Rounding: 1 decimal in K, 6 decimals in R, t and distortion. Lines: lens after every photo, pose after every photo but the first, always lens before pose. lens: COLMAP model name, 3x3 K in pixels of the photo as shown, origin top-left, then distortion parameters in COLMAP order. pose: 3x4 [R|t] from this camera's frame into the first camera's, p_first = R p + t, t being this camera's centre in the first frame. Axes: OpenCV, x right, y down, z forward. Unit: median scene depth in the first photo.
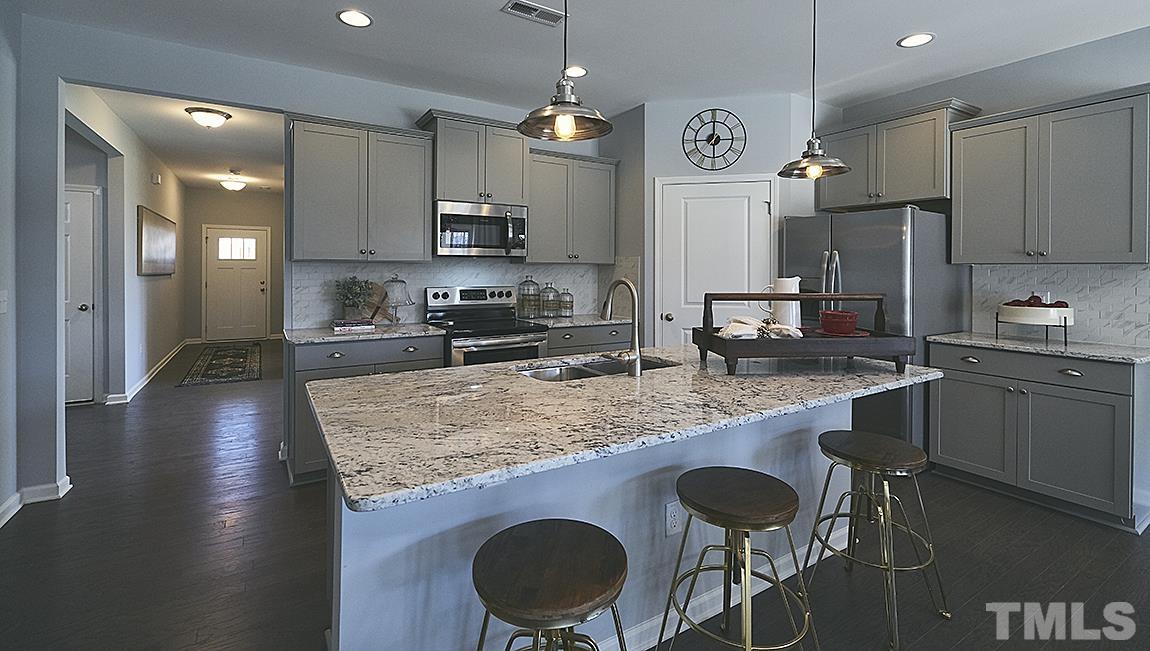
lens RADIAL K [[517.9, 0, 581.0], [0, 517.9, 273.6], [0, 0, 1]] dist [-0.001619, 0.002326]
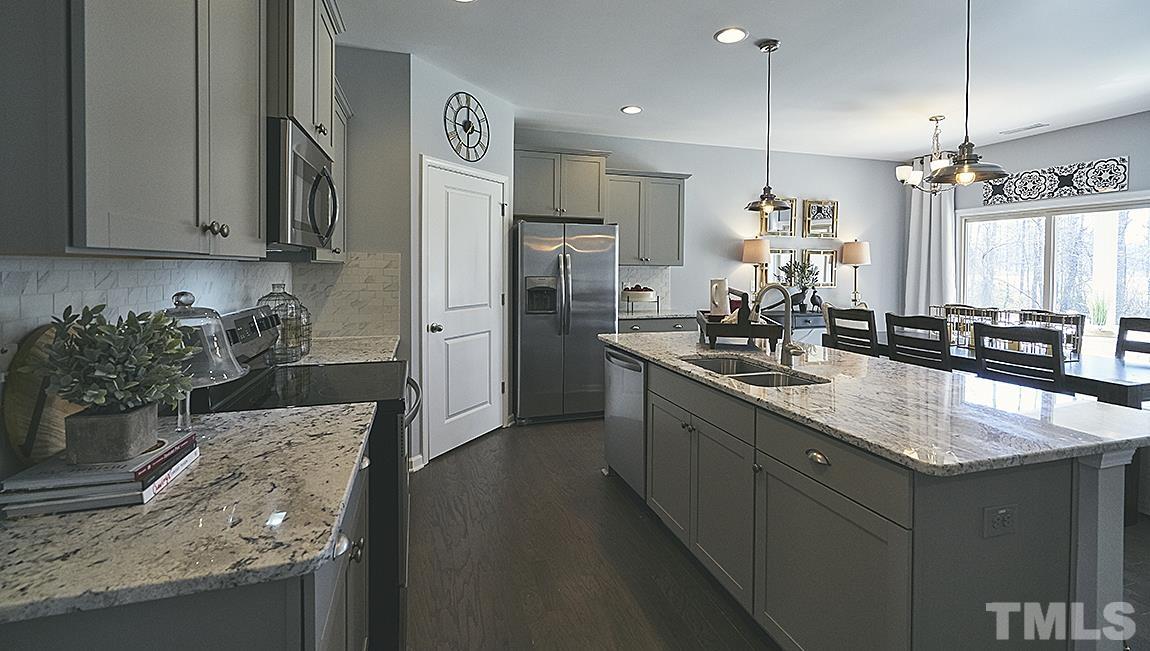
lens RADIAL K [[517.9, 0, 584.6], [0, 517.9, 270.6], [0, 0, 1]] dist [-0.001619, 0.002326]
pose [[0.241292, -0.011958, 0.970379, -0.593995], [0.003458, 0.999928, 0.011462, -0.016277], [-0.970446, 0.000590, 0.241316, 0.591078]]
